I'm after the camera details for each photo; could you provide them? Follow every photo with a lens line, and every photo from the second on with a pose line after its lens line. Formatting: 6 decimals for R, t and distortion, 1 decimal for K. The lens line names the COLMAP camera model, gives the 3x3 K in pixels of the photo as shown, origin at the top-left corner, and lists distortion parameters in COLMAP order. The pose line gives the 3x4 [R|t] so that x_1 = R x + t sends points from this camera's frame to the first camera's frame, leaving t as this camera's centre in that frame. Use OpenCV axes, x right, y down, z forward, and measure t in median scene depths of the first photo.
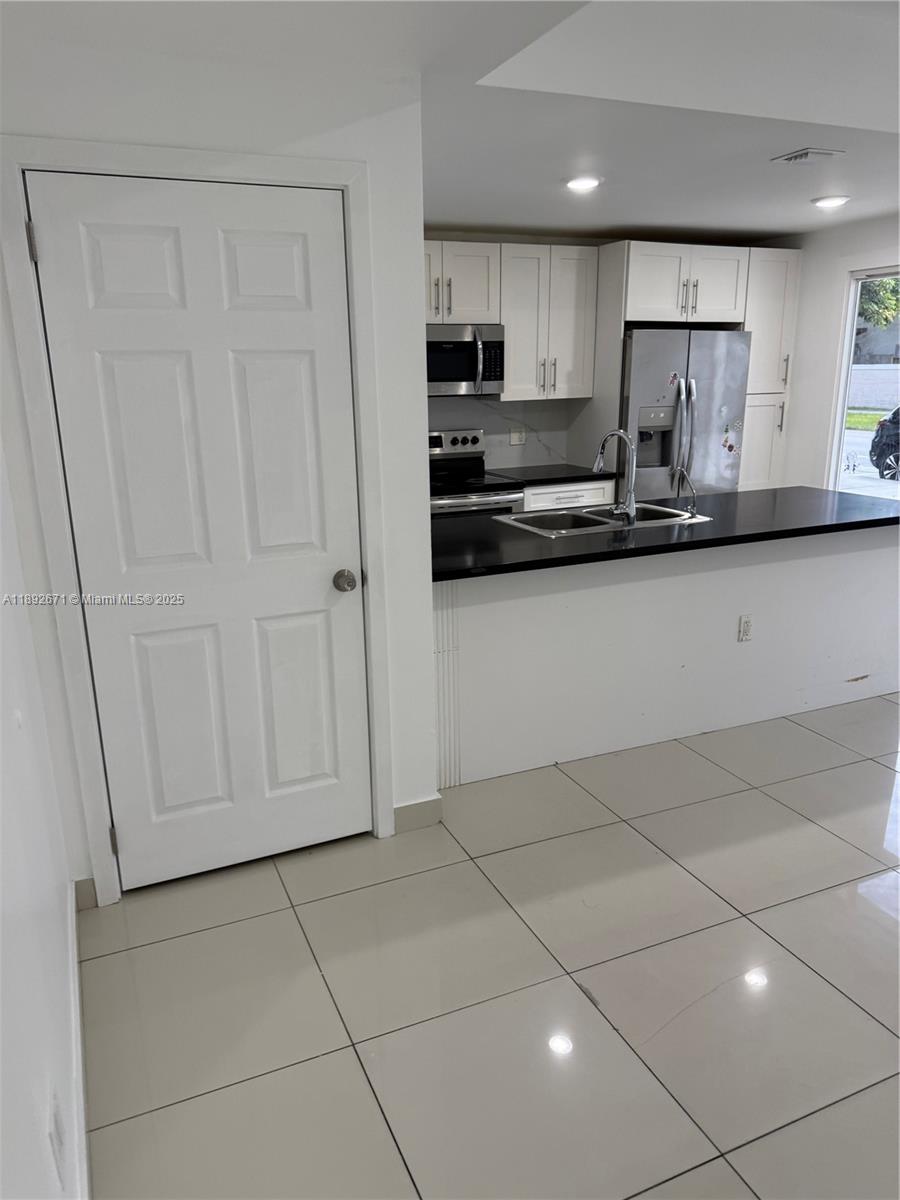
lens RADIAL K [[854.0, 0, 434.2], [0, 854.0, 607.9], [0, 0, 1]] dist [0.081928, -0.115770]
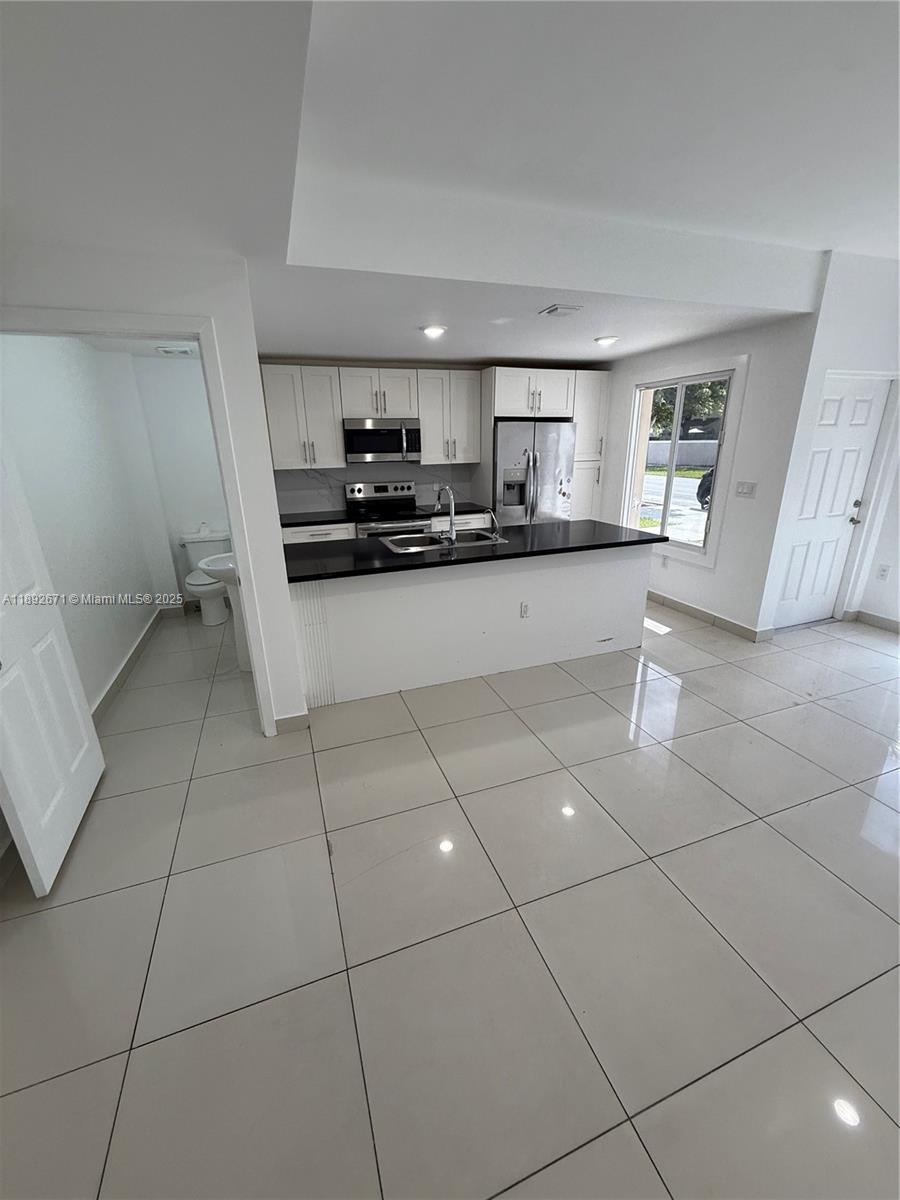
lens RADIAL K [[480.1, 0, 443.8], [0, 480.1, 602.4], [0, 0, 1]] dist [-0.001797, 0.000481]
pose [[0.998021, 0.017663, -0.060355, 0.187191], [-0.014483, 0.998504, 0.052727, -0.025383], [0.061196, -0.051748, 0.996783, 0.064194]]
